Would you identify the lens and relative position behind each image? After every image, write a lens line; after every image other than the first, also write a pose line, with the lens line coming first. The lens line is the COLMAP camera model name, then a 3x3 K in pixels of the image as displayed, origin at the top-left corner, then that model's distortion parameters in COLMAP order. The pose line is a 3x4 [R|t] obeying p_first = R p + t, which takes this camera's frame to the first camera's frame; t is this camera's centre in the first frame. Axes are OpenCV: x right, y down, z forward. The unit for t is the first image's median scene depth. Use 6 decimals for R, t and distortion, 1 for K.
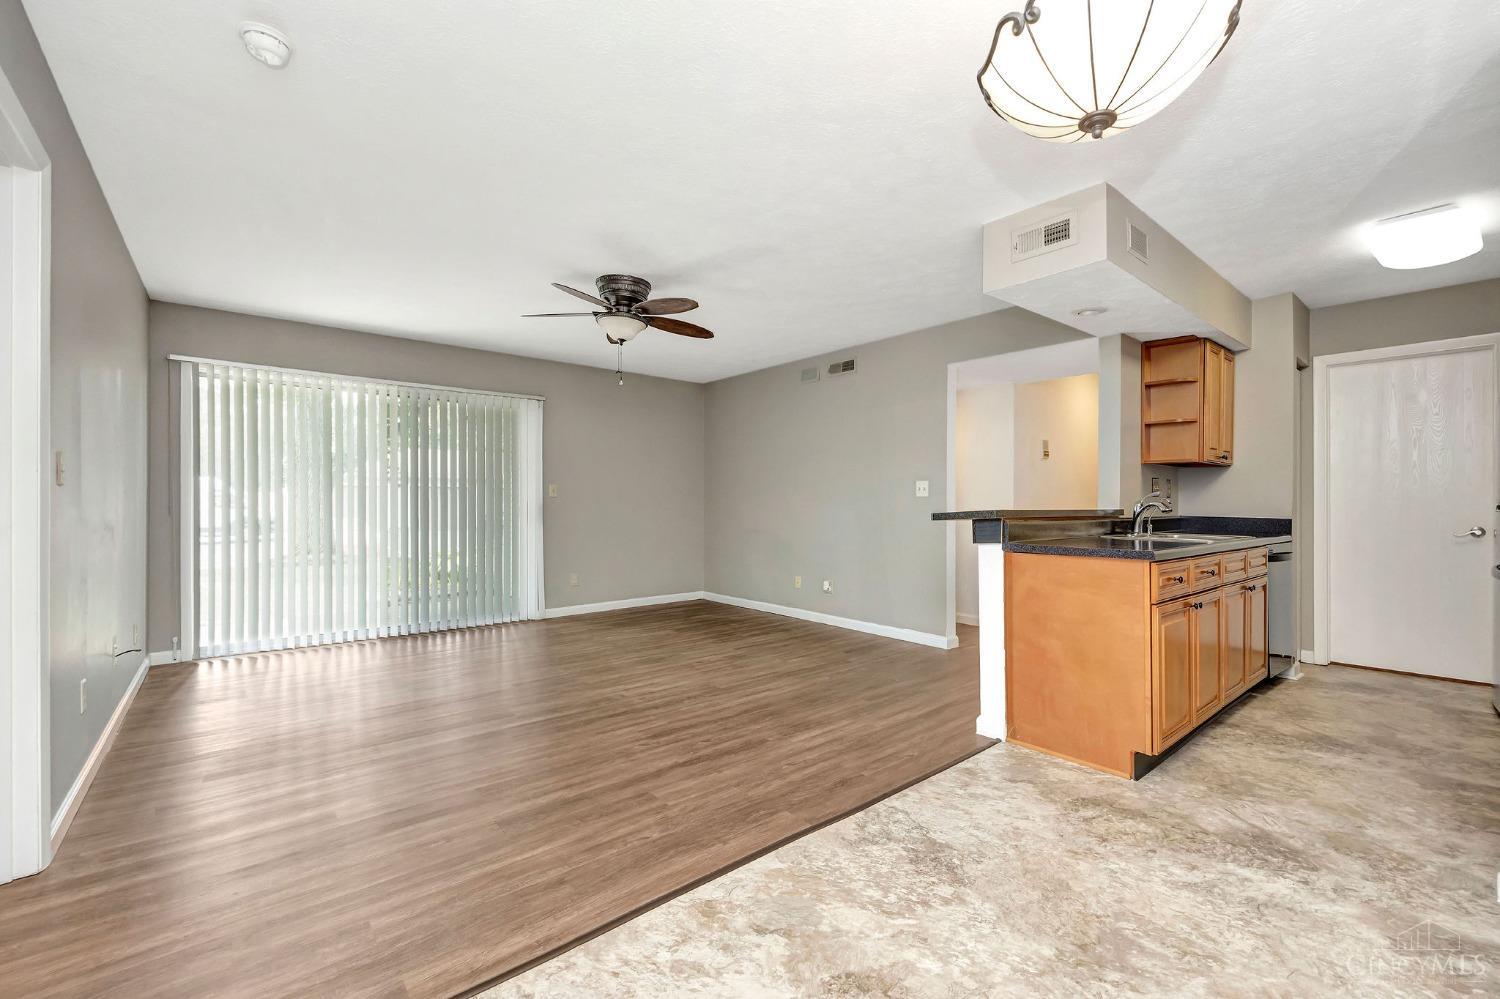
lens RADIAL K [[649.5, 0, 756.3], [0, 649.5, 469.1], [0, 0, 1]] dist [-0.007294, 0.001537]
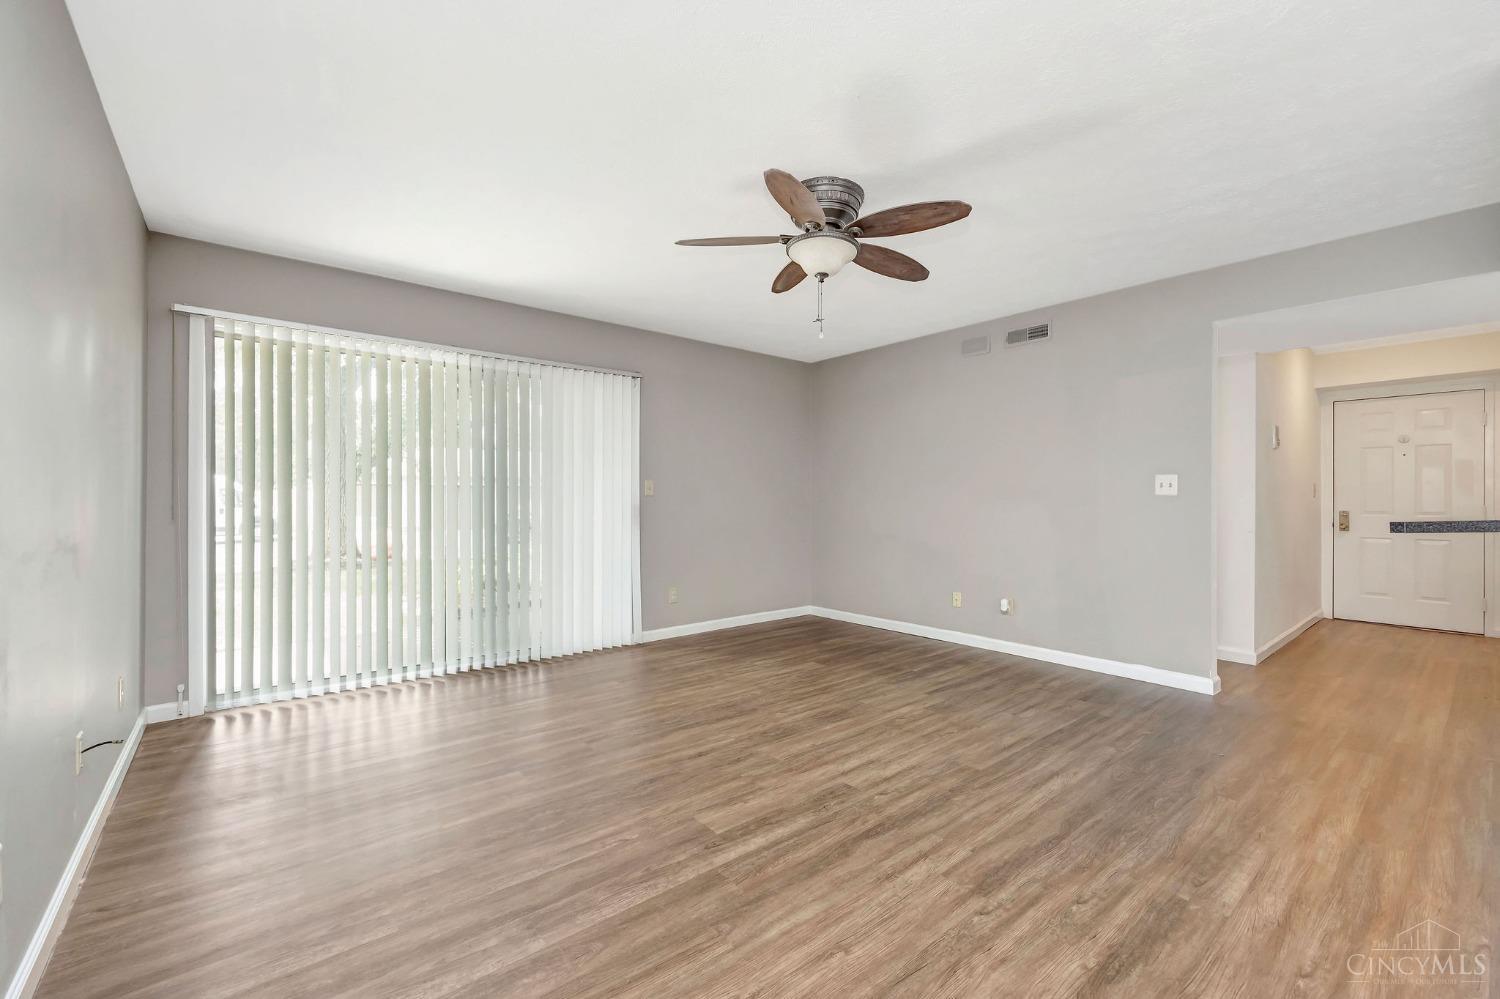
lens RADIAL K [[626.4, 0, 757.1], [0, 626.4, 472.7], [0, 0, 1]] dist [-0.002360, 0.000410]
pose [[0.999973, 0.003869, 0.006261, -0.253257], [-0.003877, 0.999992, 0.001347, 0.018444], [-0.006256, -0.001371, 0.999979, 0.289086]]
